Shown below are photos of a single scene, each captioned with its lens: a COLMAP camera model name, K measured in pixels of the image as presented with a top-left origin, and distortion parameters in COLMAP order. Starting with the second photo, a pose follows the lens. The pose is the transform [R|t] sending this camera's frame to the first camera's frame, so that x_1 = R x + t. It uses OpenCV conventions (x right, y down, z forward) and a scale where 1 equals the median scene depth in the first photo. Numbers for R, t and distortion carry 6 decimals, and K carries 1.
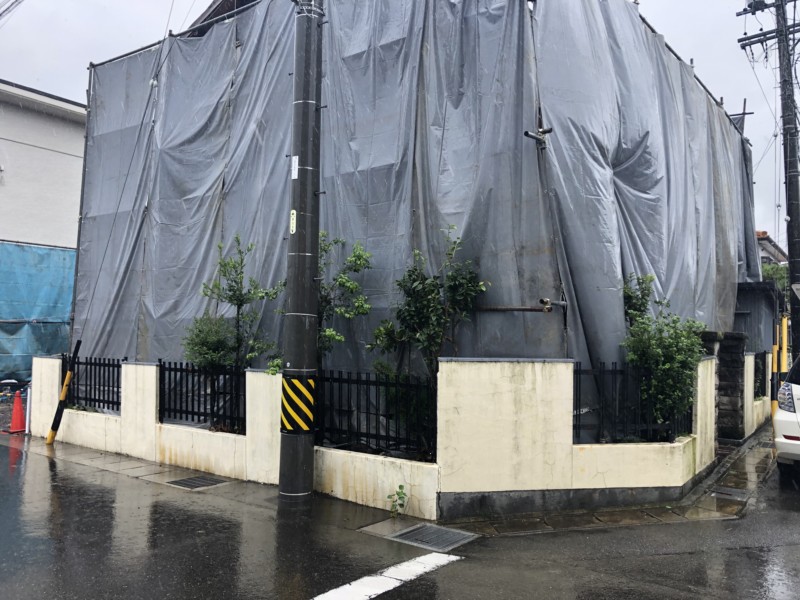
lens RADIAL K [[671.1, 0, 400.6], [0, 671.1, 299.5], [0, 0, 1]] dist [0.032489, -0.035318]
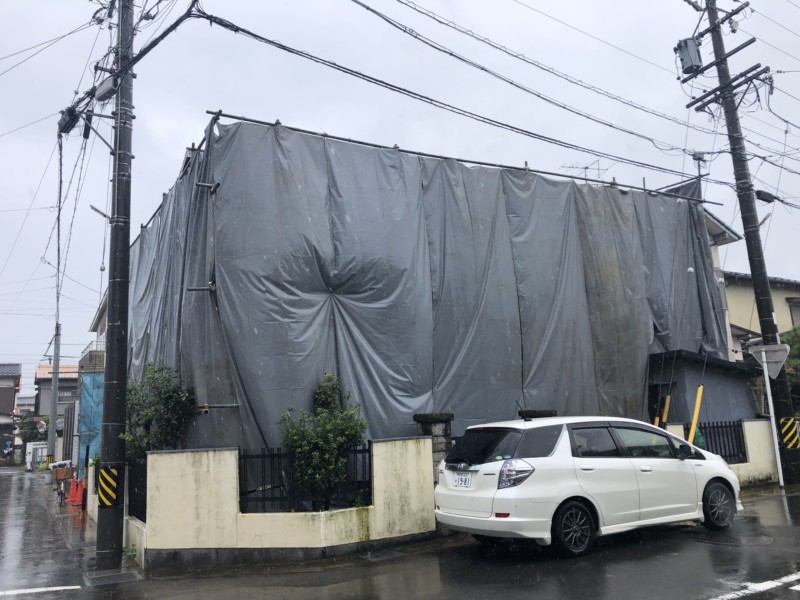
lens RADIAL K [[671.1, 0, 394.7], [0, 671.1, 301.4], [0, 0, 1]] dist [0.032489, -0.035318]
pose [[0.900325, -0.136892, -0.413129, 1.144197], [0.081207, 0.985414, -0.149546, 0.028924], [0.427575, 0.101091, 0.898309, -0.099047]]
